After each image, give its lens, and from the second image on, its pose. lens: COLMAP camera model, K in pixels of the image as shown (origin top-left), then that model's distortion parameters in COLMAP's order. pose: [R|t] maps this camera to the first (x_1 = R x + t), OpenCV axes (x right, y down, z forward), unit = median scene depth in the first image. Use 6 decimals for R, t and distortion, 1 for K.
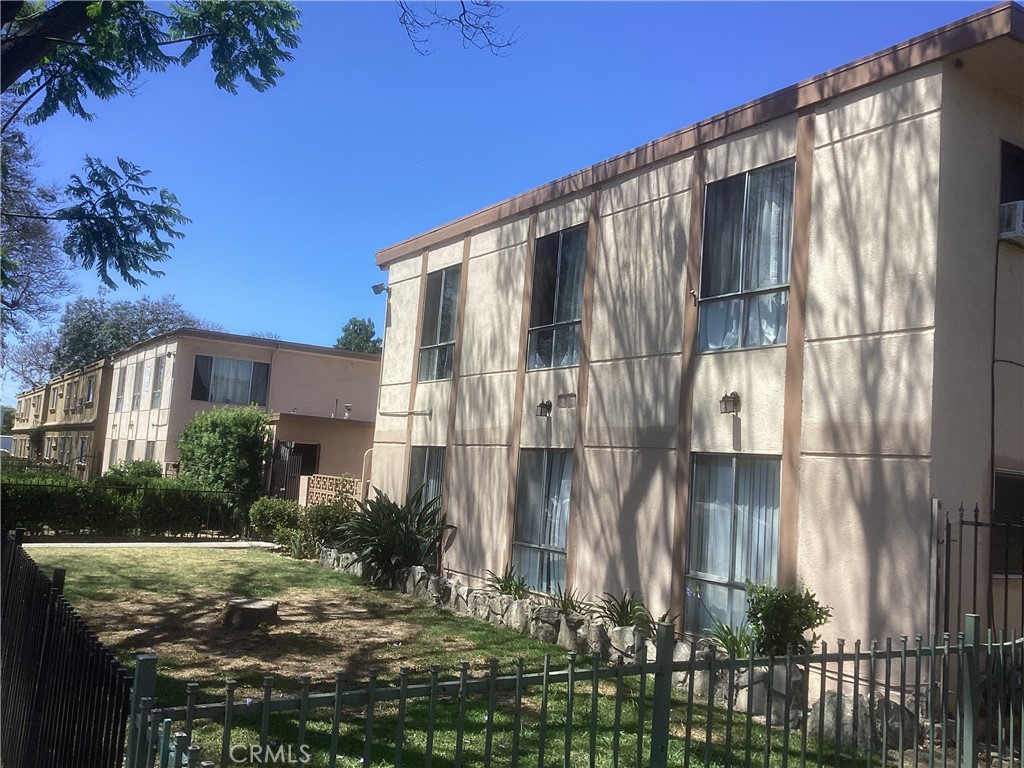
lens RADIAL K [[943.0, 0, 512.0], [0, 943.0, 384.0], [0, 0, 1]] dist [0.023624, -0.008062]
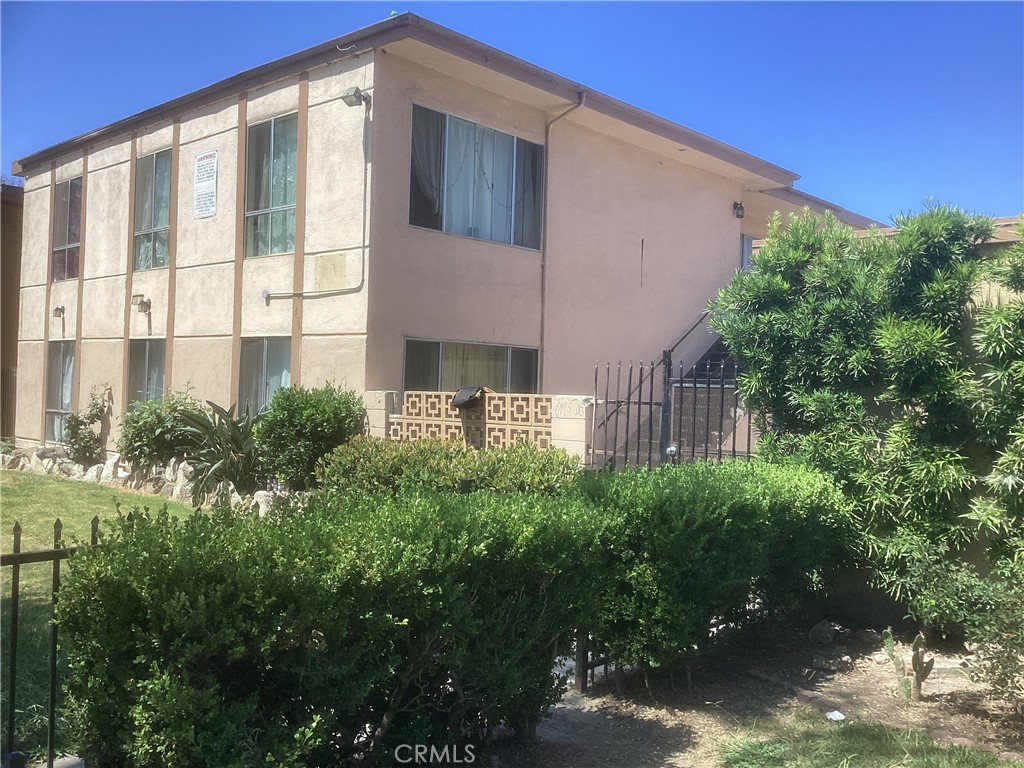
lens RADIAL K [[943.0, 0, 512.0], [0, 943.0, 384.0], [0, 0, 1]] dist [0.023624, -0.008062]
pose [[0.967075, -0.056587, 0.248120, -0.320187], [0.026233, 0.991938, 0.123977, 0.027181], [-0.253135, -0.113386, 0.960763, 0.500723]]
